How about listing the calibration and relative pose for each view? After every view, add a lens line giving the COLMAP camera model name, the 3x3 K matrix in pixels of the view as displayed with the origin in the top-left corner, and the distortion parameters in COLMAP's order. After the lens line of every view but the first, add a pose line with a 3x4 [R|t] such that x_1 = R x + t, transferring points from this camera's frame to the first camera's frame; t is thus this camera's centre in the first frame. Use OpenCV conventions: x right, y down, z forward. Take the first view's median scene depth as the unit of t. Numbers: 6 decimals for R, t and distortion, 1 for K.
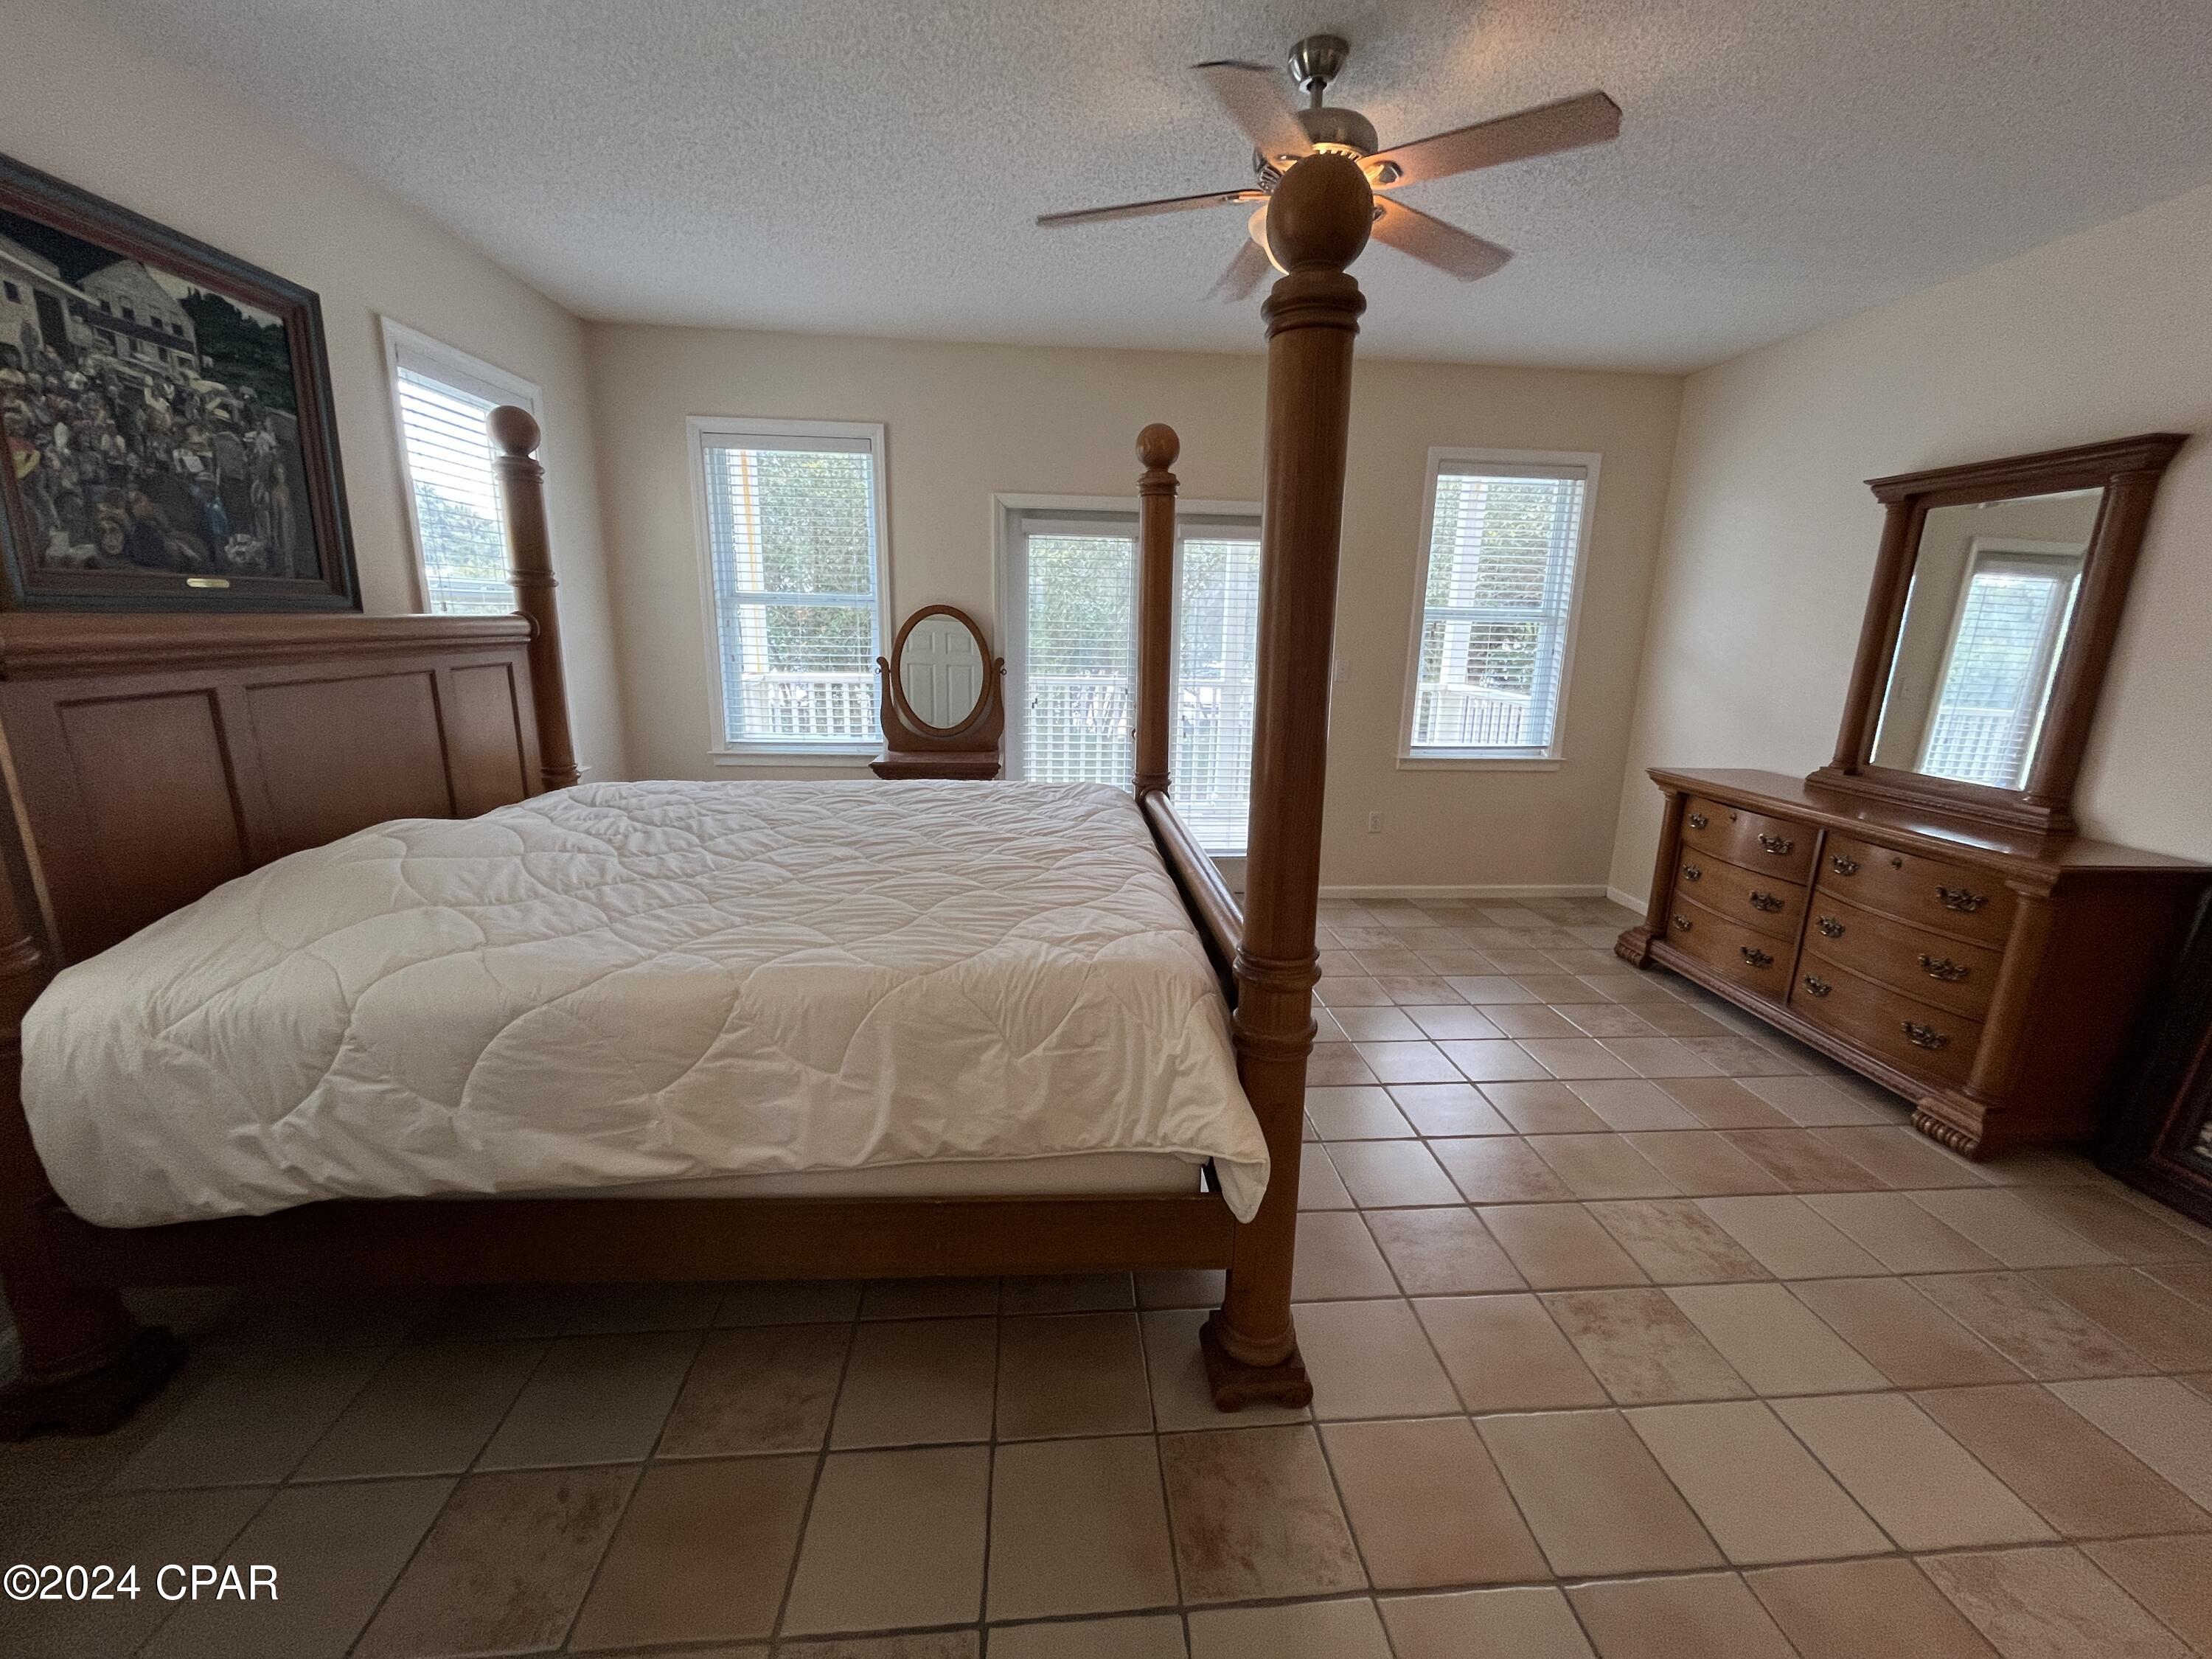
lens RADIAL K [[894.7, 0, 1113.2], [0, 894.7, 825.8], [0, 0, 1]] dist [-0.002929, 0.000492]
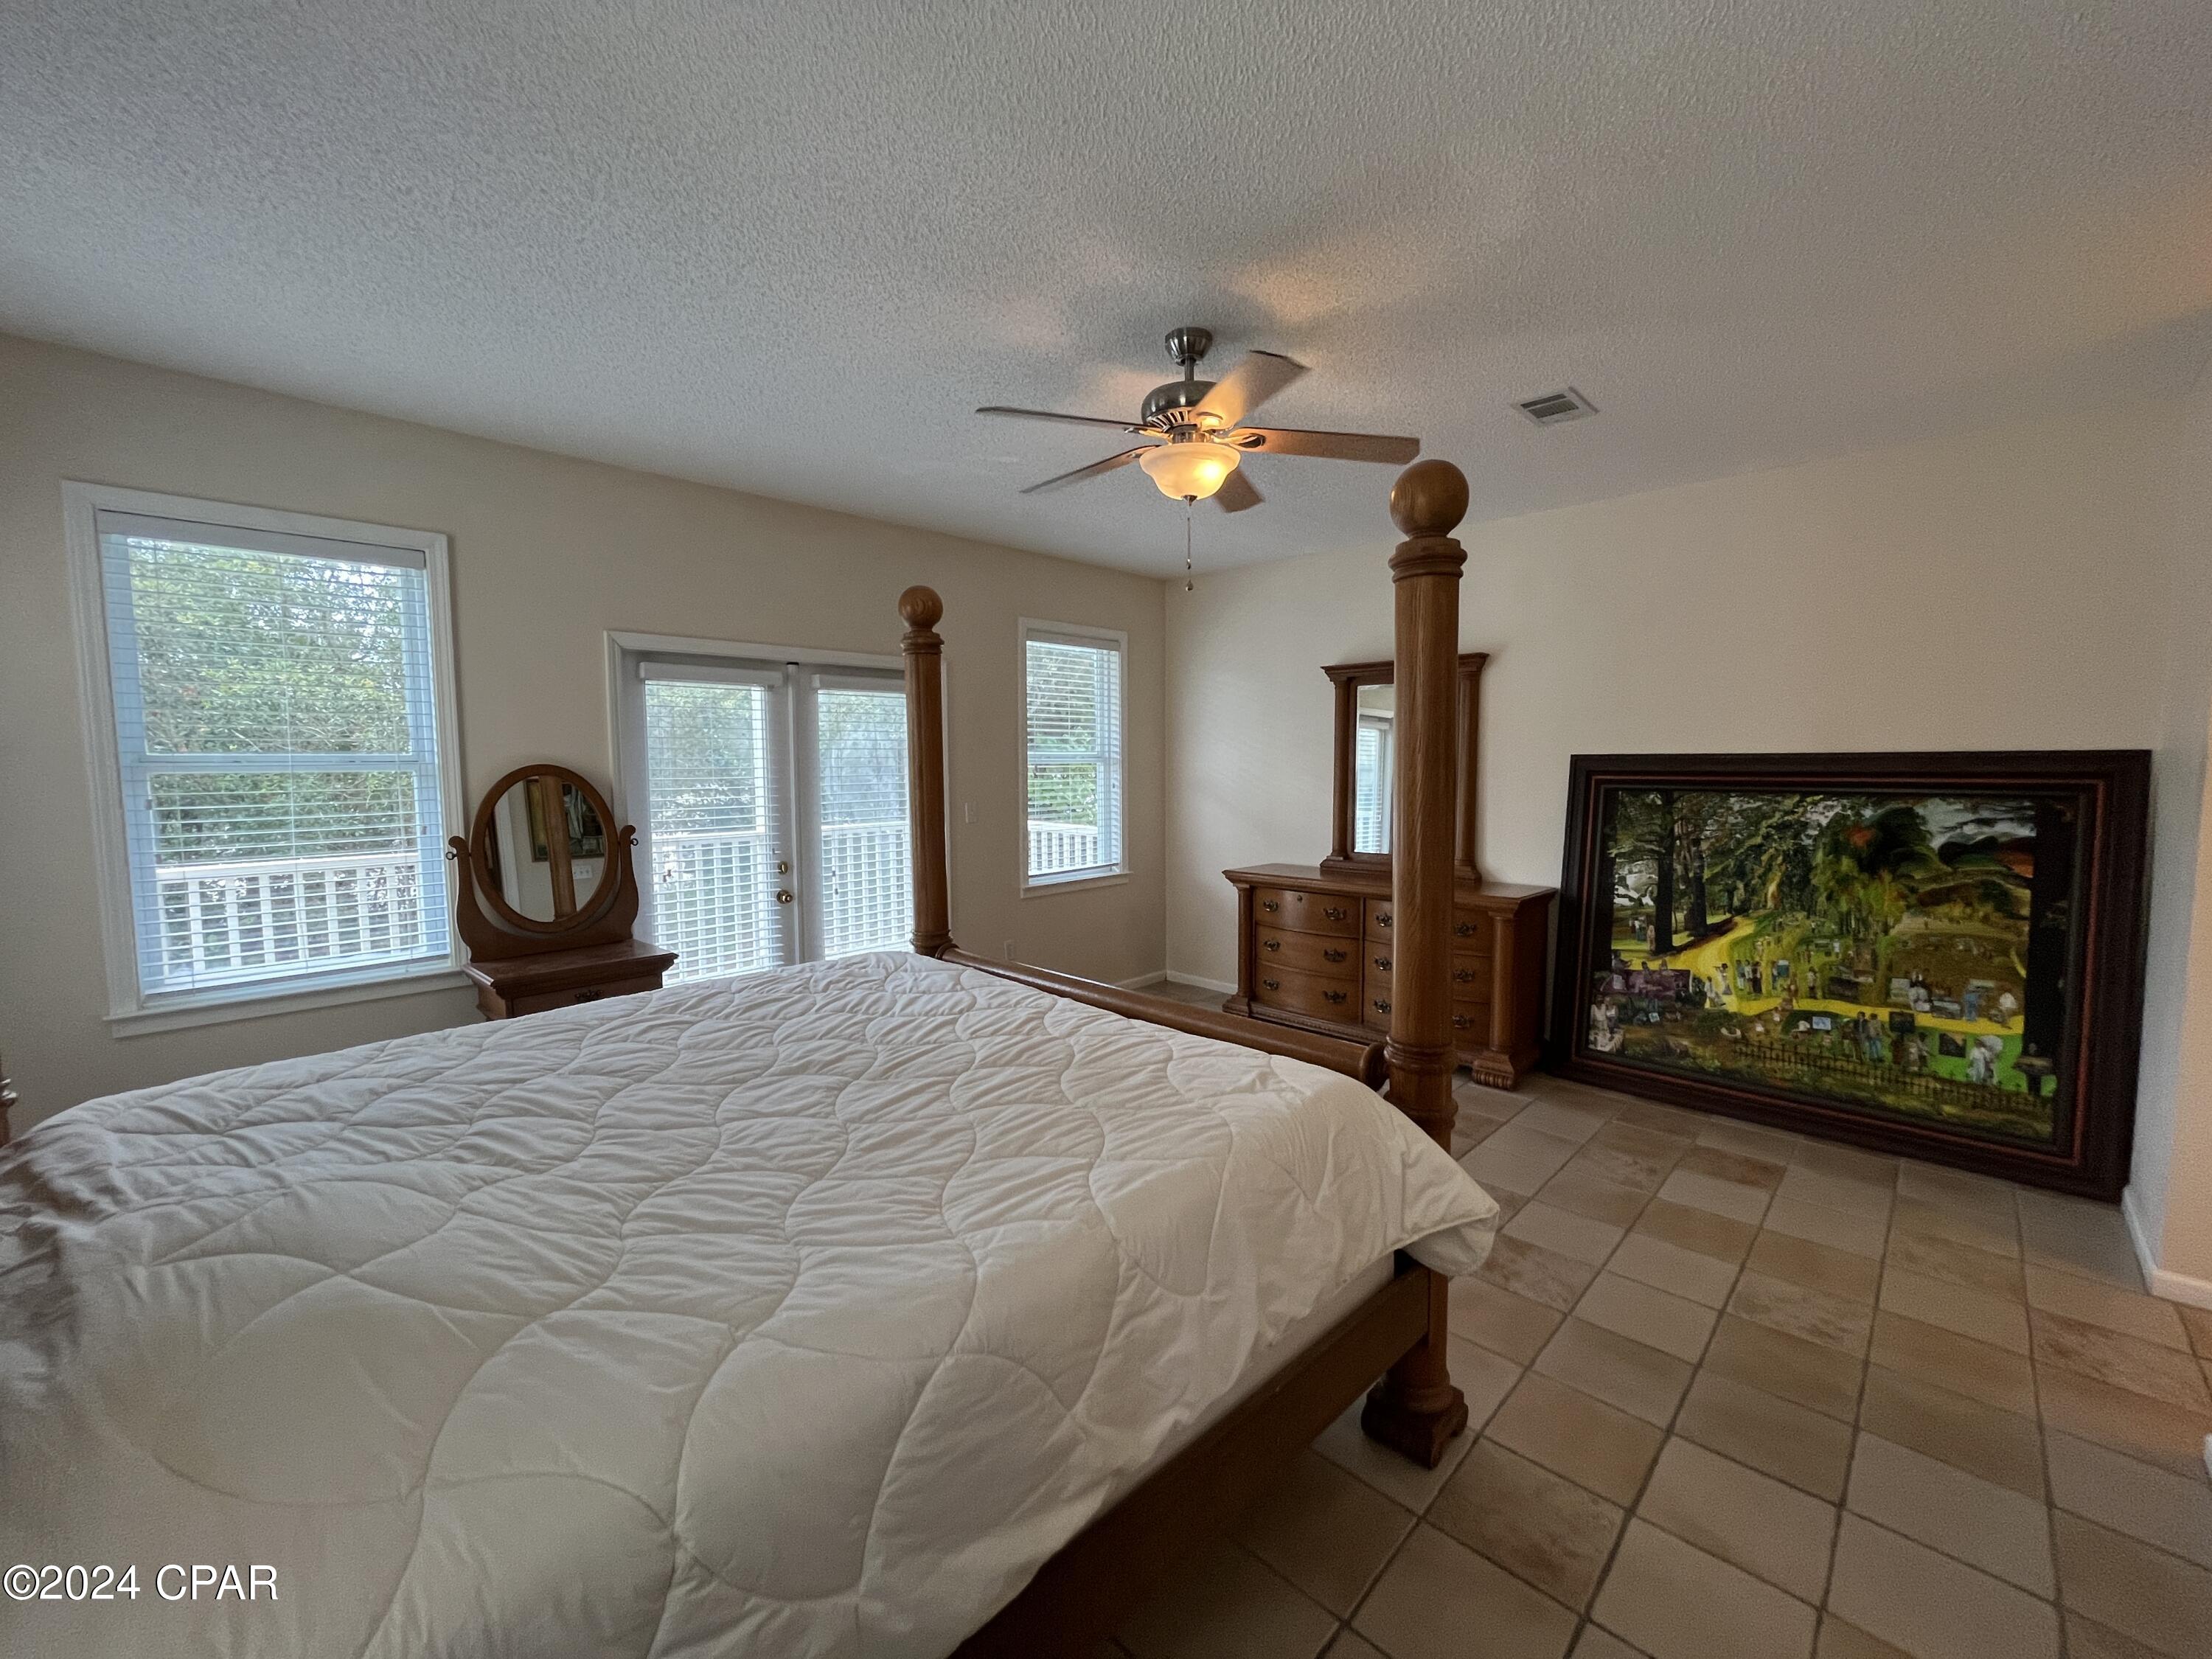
lens RADIAL K [[894.7, 0, 1114.6], [0, 894.7, 824.7], [0, 0, 1]] dist [-0.002929, 0.000492]
pose [[0.749369, -0.075439, 0.657842, -0.444991], [0.172110, 0.981533, -0.083497, -0.059609], [-0.639394, 0.175791, 0.748514, 0.143237]]
